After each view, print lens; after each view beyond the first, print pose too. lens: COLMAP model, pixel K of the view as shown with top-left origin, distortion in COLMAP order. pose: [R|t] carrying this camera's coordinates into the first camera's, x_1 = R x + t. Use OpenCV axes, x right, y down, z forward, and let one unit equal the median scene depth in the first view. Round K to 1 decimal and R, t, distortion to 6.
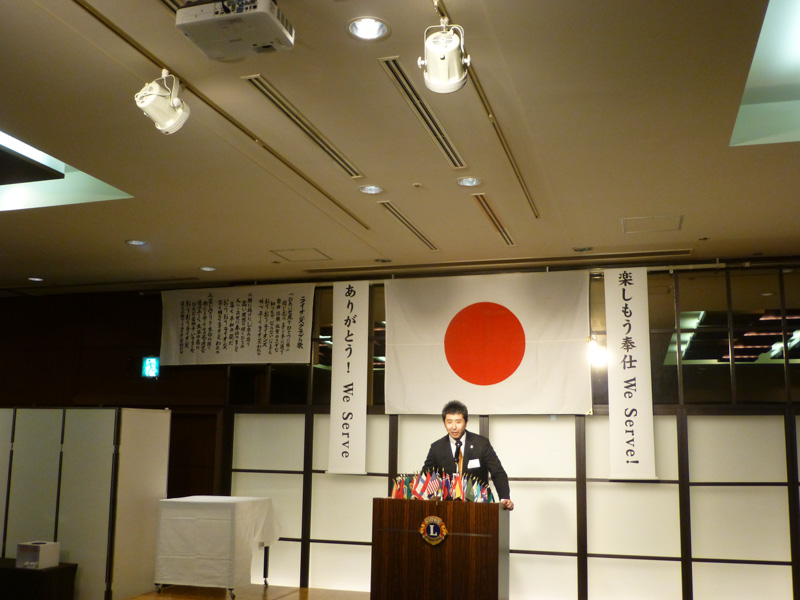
lens RADIAL K [[795.7, 0, 399.9], [0, 795.7, 305.3], [0, 0, 1]] dist [-0.073413, 0.000000]
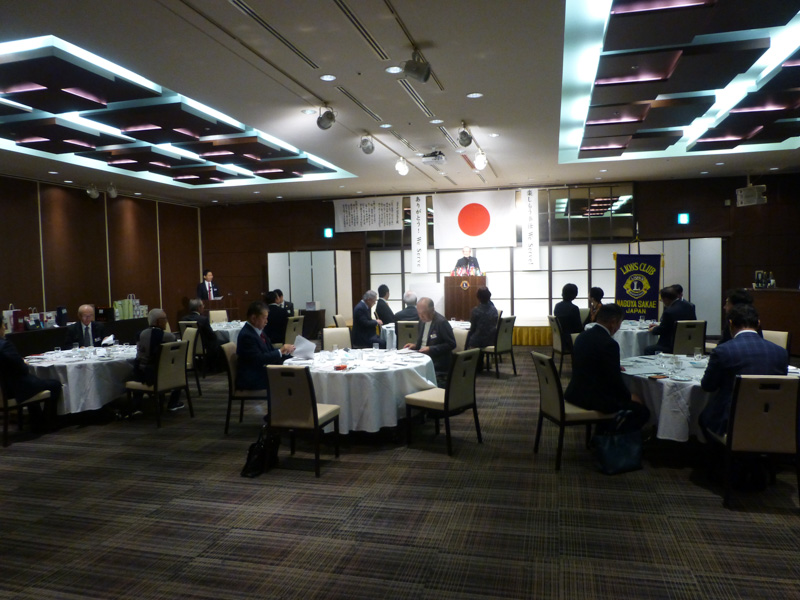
lens RADIAL K [[600.3, 0, 398.1], [0, 600.3, 297.9], [0, 0, 1]] dist [-0.000629, 0.000622]
pose [[0.998508, -0.039285, 0.037917, -0.212571], [0.030217, 0.976036, 0.215502, -0.125643], [-0.045474, -0.214035, 0.975767, -0.891029]]
